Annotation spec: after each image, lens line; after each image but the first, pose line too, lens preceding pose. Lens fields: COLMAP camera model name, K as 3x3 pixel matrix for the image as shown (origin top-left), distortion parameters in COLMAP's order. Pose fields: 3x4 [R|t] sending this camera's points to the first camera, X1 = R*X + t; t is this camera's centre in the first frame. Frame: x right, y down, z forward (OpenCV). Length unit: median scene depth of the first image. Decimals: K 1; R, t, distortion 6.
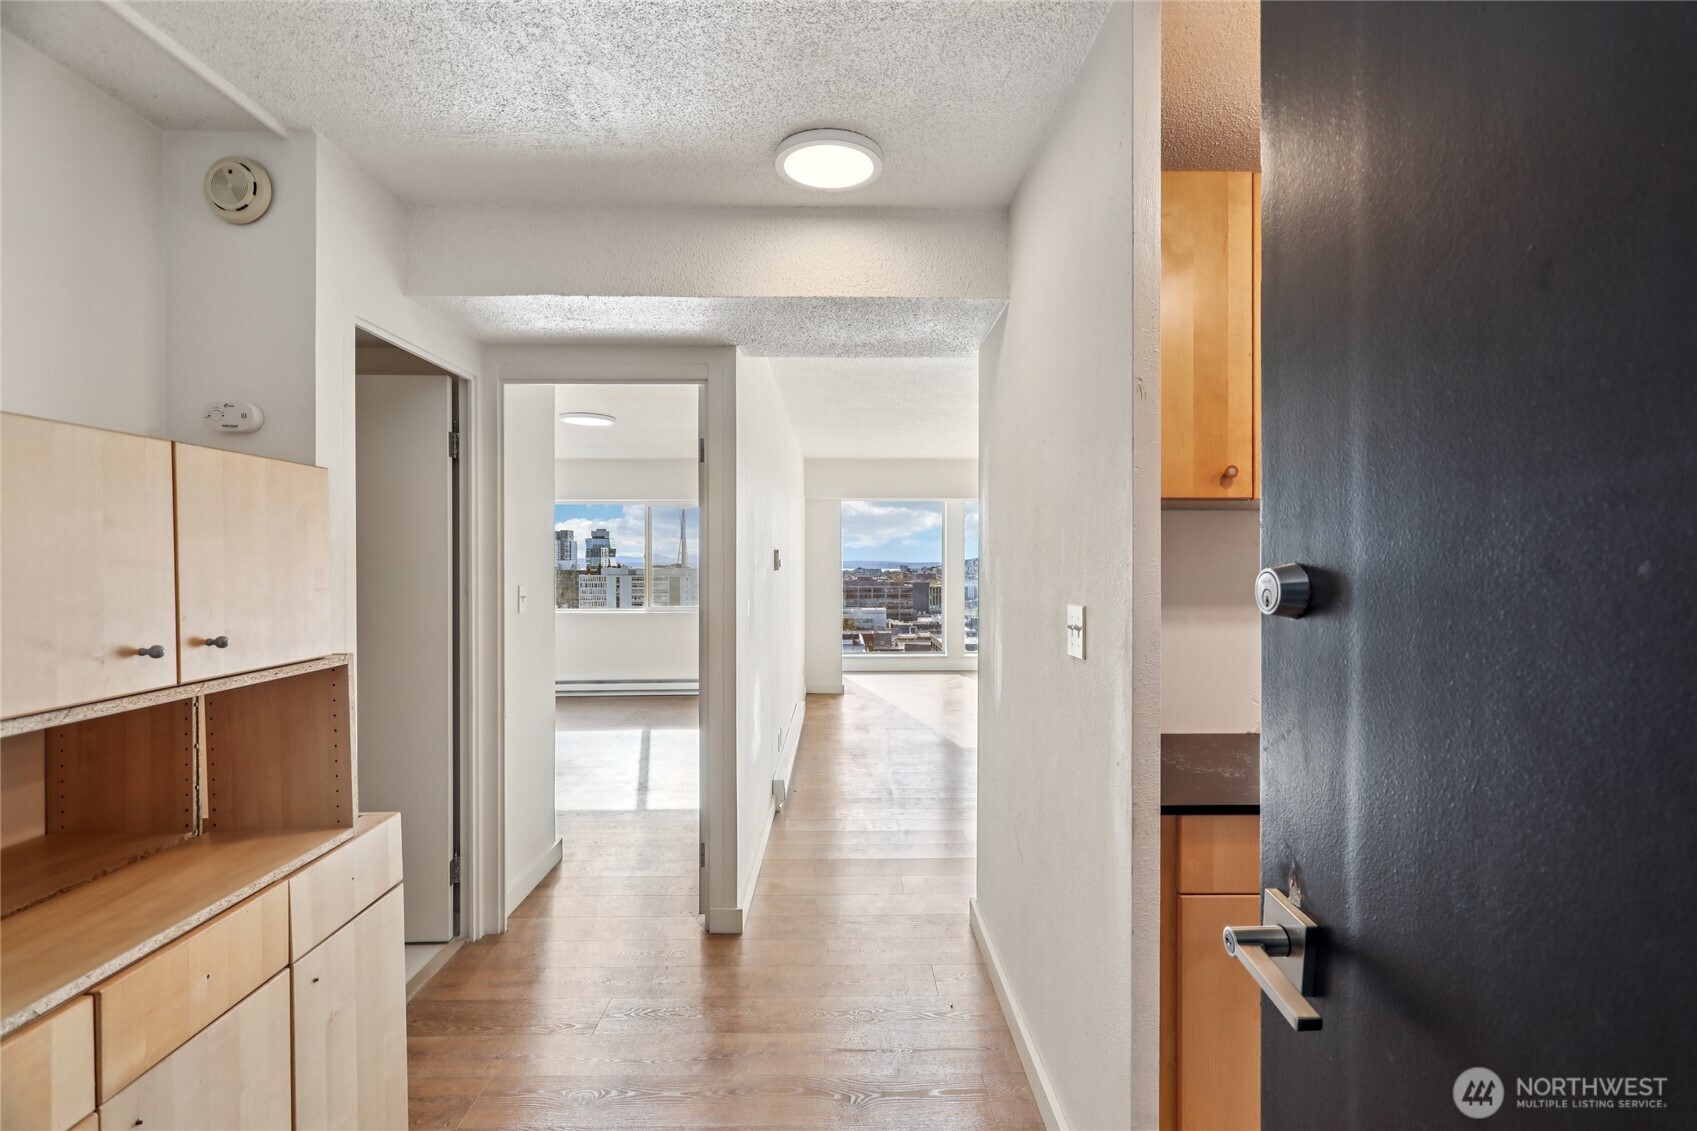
lens RADIAL K [[796.0, 0, 852.0], [0, 796.0, 567.8], [0, 0, 1]] dist [0.000434, -0.000291]
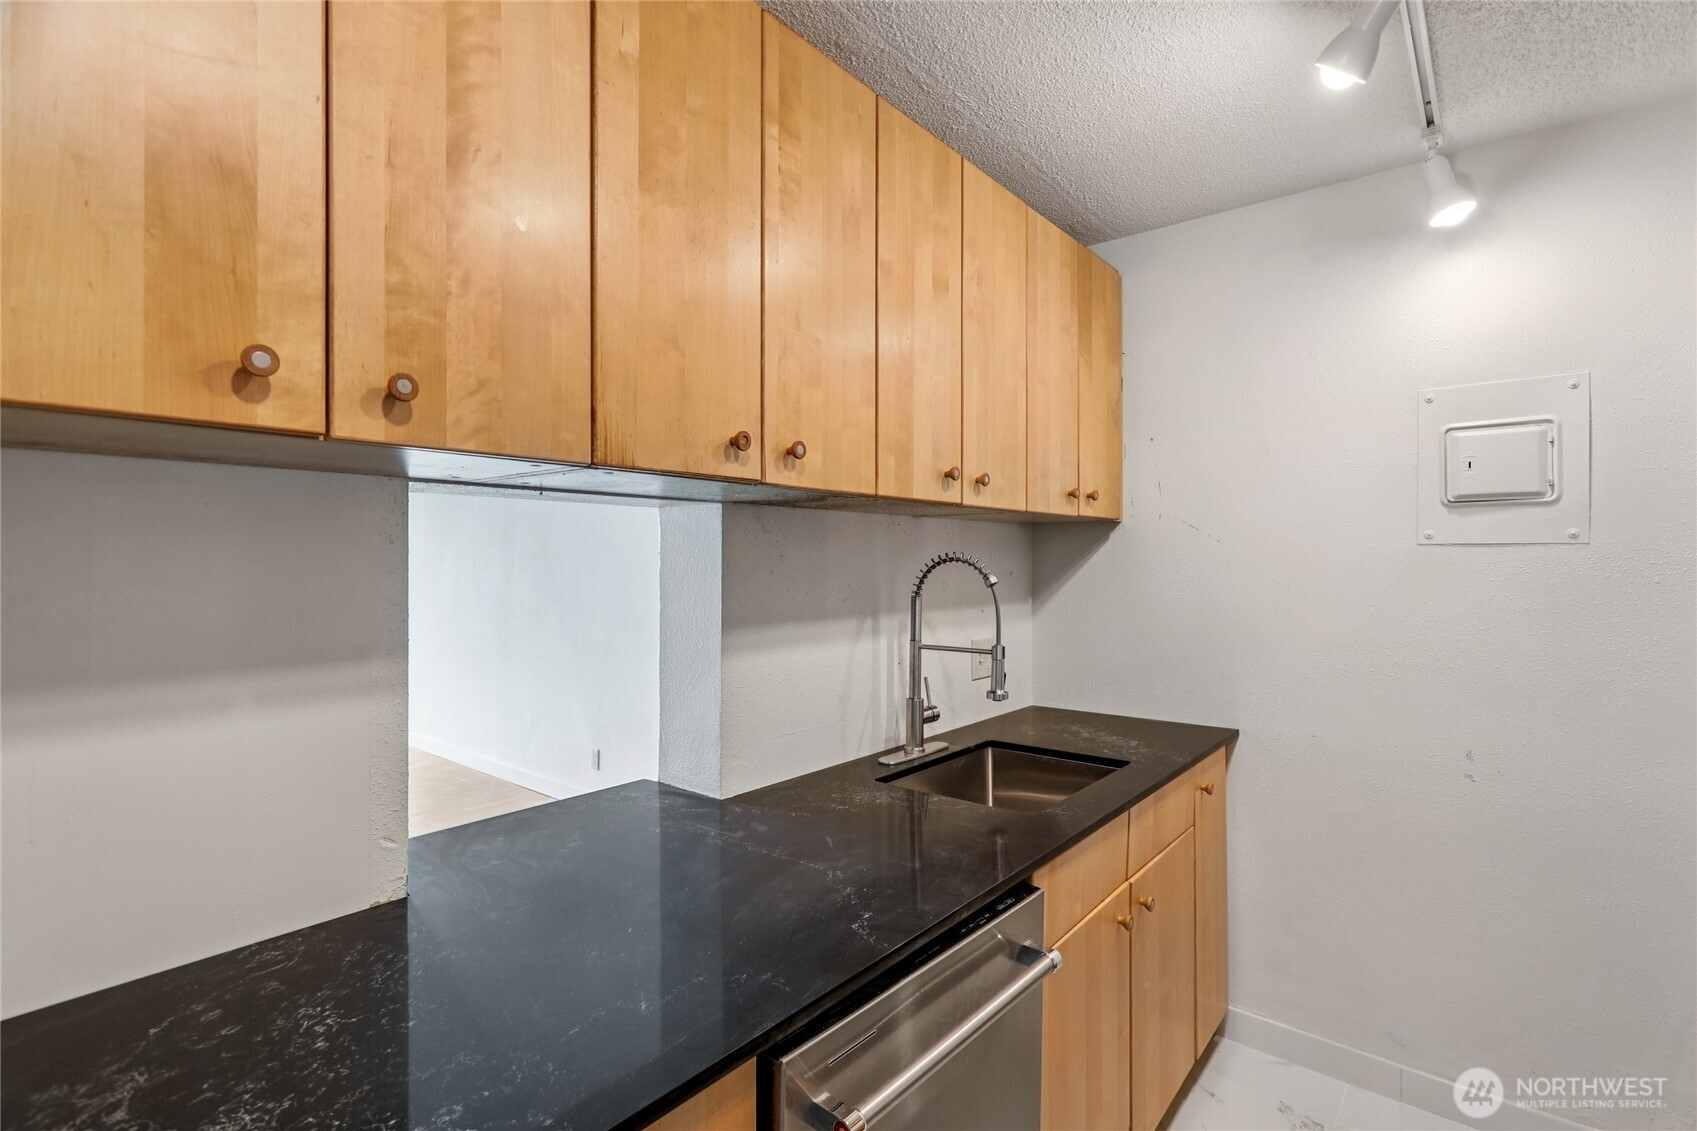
lens RADIAL K [[808.4, 0, 861.0], [0, 808.4, 562.1], [0, 0, 1]] dist [0.002724, 0.001193]
pose [[0.634785, -0.002023, 0.772686, 0.350540], [0.004618, 0.999989, -0.001176, -0.017366], [-0.772675, 0.004315, 0.634787, 0.504028]]
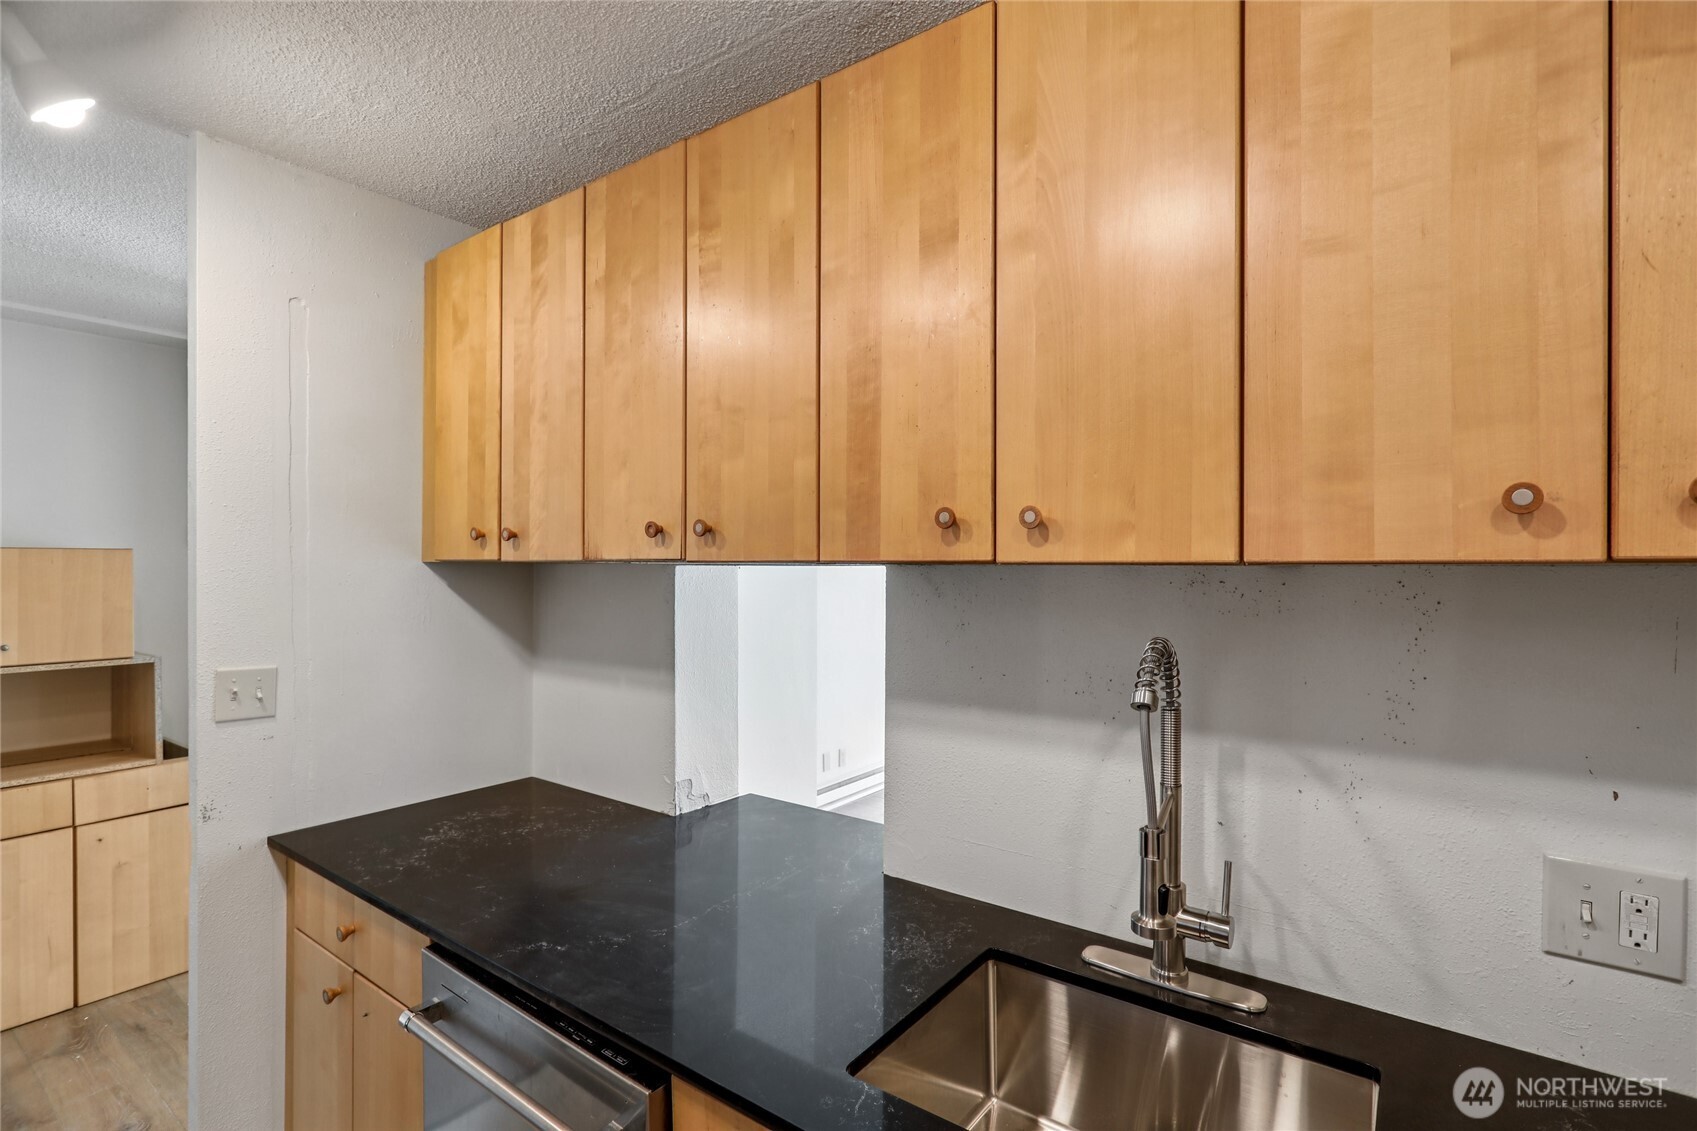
lens RADIAL K [[810.2, 0, 843.5], [0, 810.2, 567.7], [0, 0, 1]] dist [0.000782, 0.000474]
pose [[0.793868, 0.004706, -0.608072, 1.458101], [-0.007022, 0.999974, -0.001428, -0.081431], [0.608049, 0.005403, 0.793881, 0.480705]]
